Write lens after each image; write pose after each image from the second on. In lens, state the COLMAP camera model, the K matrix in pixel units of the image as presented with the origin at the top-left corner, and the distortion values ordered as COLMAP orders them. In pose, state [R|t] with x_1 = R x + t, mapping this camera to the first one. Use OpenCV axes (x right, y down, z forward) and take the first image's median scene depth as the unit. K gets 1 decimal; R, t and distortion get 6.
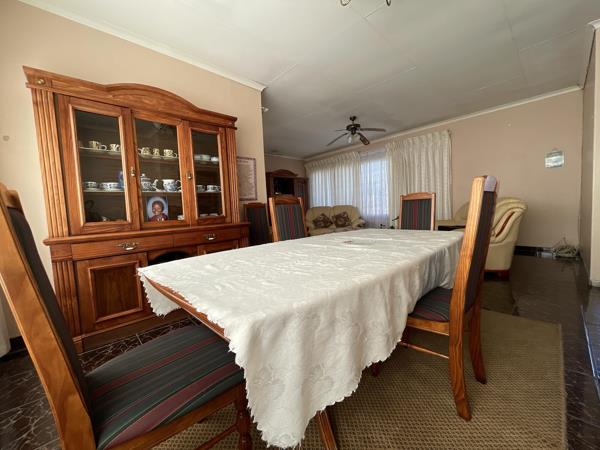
lens RADIAL K [[242.2, 0, 300.0], [0, 242.2, 225.0], [0, 0, 1]] dist [0.000337, 0.000156]
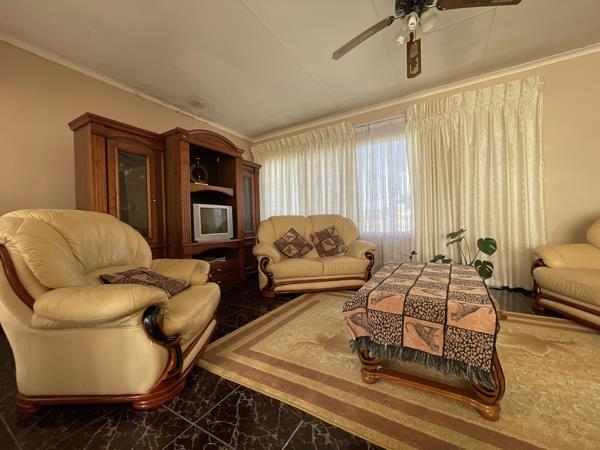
lens RADIAL K [[242.2, 0, 300.0], [0, 242.2, 225.0], [0, 0, 1]] dist [0.000337, 0.000156]
pose [[0.962649, 0.021017, 0.269934, -0.031239], [-0.004989, 0.998190, -0.059927, -0.024467], [-0.270705, 0.056342, 0.961012, 0.494808]]
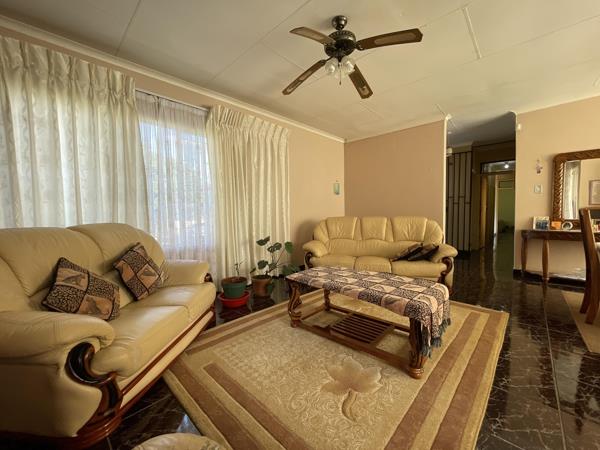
lens RADIAL K [[242.2, 0, 300.0], [0, 242.2, 225.0], [0, 0, 1]] dist [0.000337, 0.000156]
pose [[-0.041265, 0.006520, 0.999127, -0.144396], [0.081956, 0.996631, -0.003119, -0.059548], [-0.995781, 0.081755, -0.041661, 0.782507]]
